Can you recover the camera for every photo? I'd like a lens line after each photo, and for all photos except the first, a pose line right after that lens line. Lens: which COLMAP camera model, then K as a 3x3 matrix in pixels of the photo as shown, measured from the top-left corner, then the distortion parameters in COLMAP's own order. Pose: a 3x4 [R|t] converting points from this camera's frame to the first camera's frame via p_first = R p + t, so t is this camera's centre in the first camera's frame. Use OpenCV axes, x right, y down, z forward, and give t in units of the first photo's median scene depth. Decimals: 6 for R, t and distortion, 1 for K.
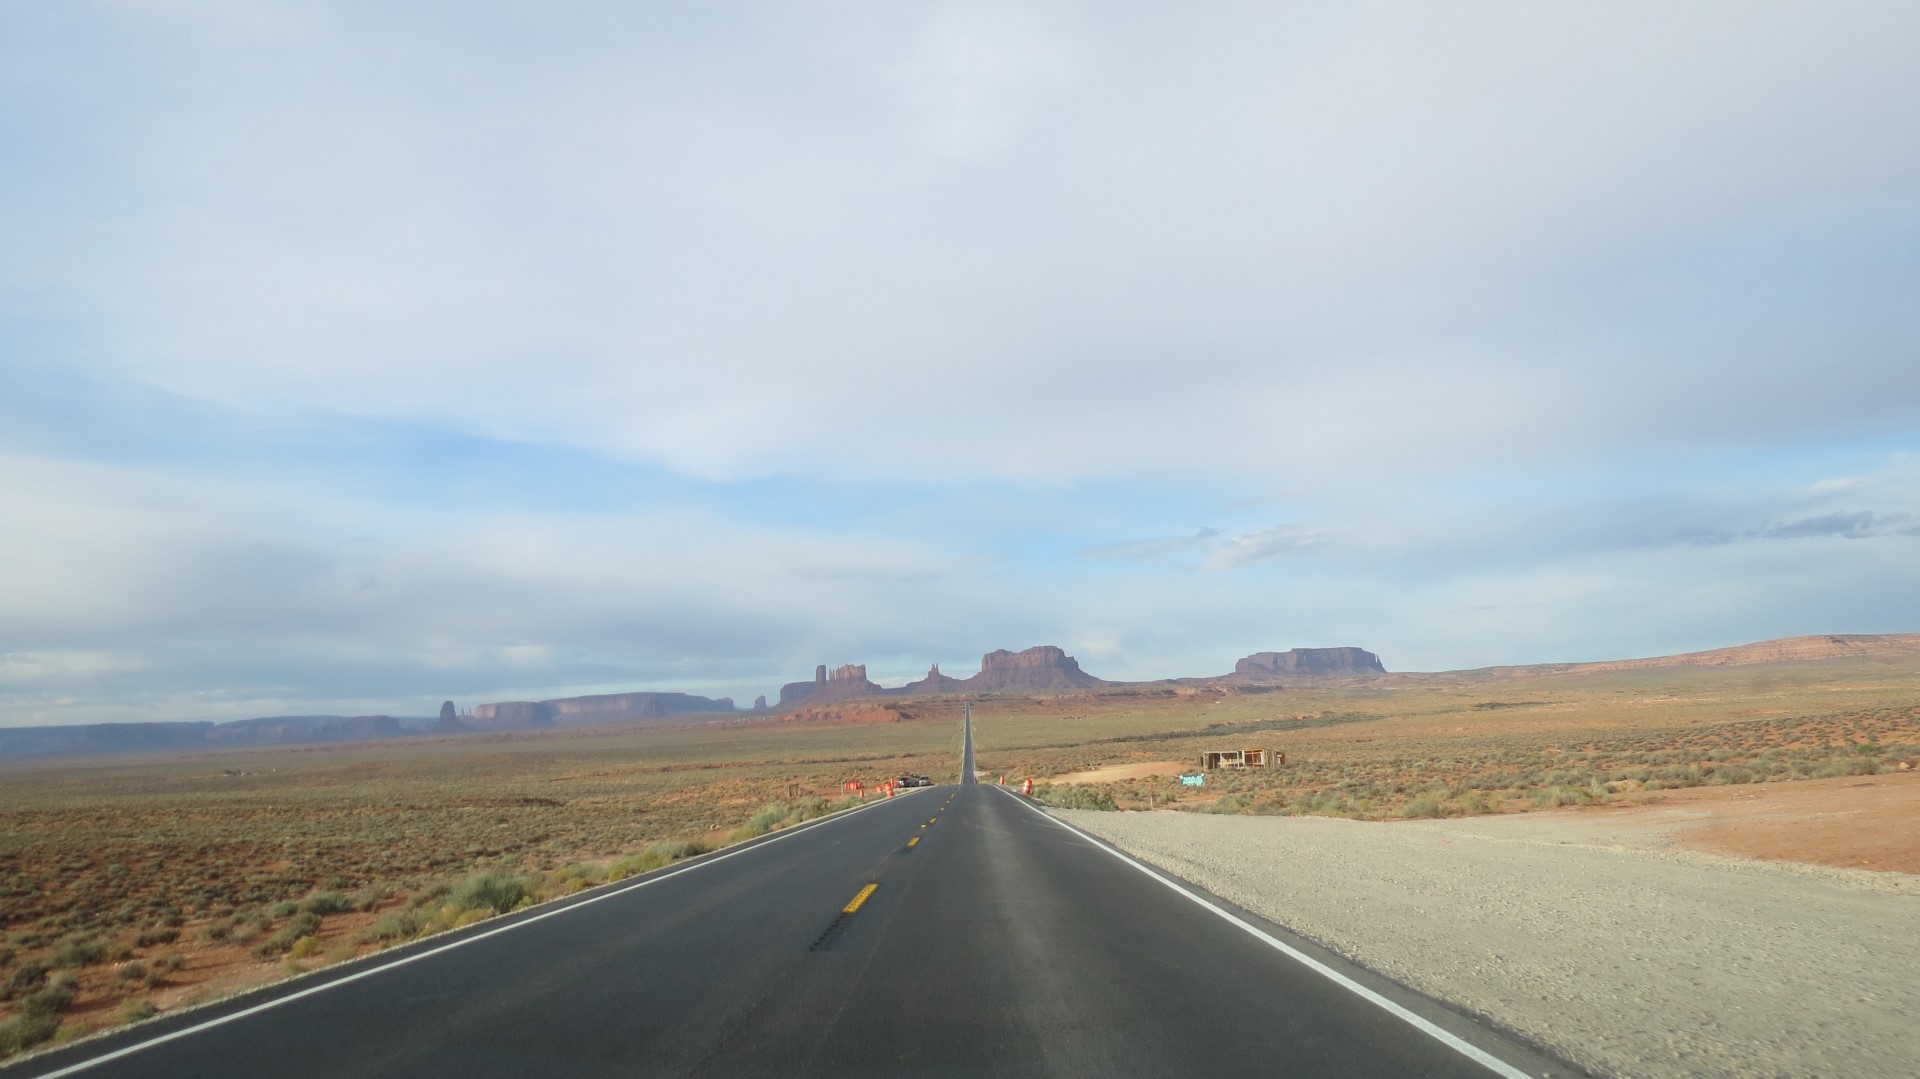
lens RADIAL K [[1396.0, 0, 973.2], [0, 1396.0, 523.4], [0, 0, 1]] dist [-0.011006, 0.013872]
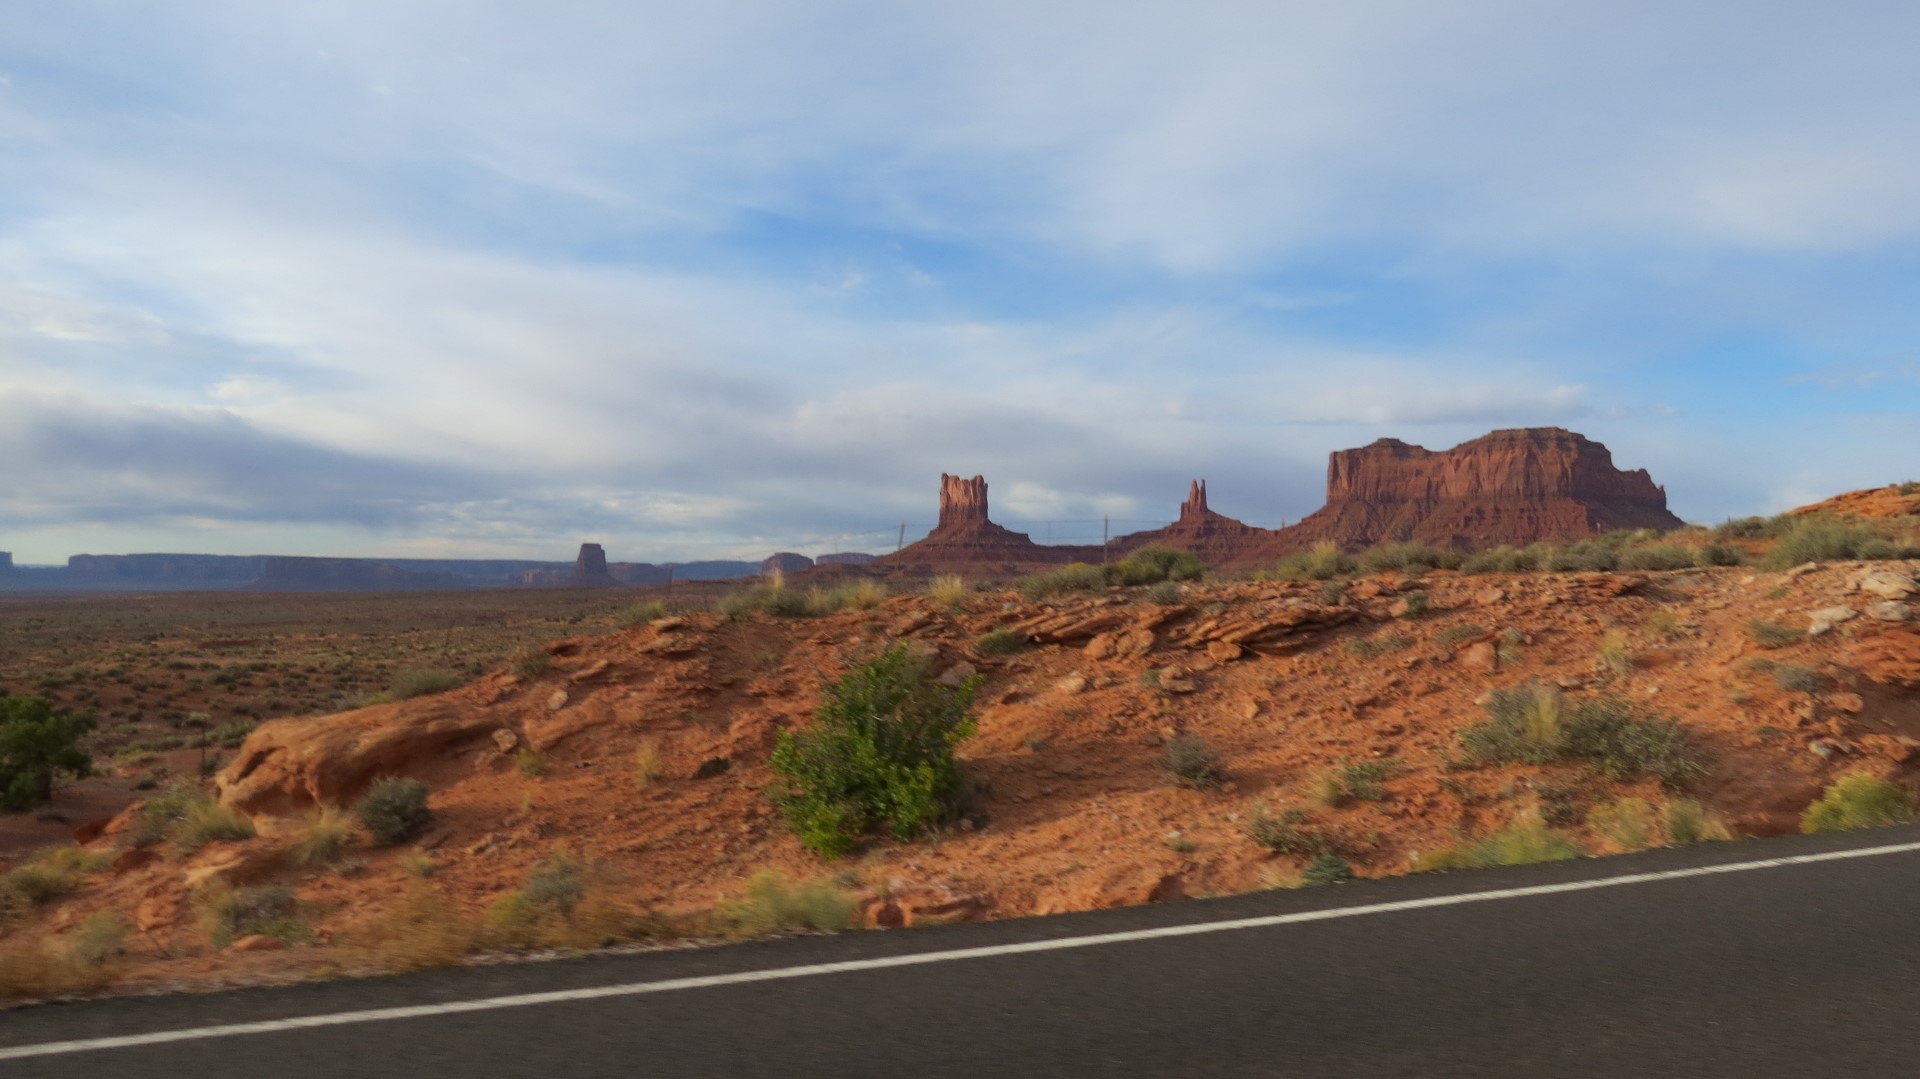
lens RADIAL K [[1396.0, 0, 969.5], [0, 1396.0, 542.9], [0, 0, 1]] dist [-0.011006, 0.013872]
pose [[0.889782, 0.041912, -0.454457, 0.081234], [0.008310, 0.994122, 0.107950, 0.078600], [0.456310, -0.099829, 0.884203, 0.670467]]
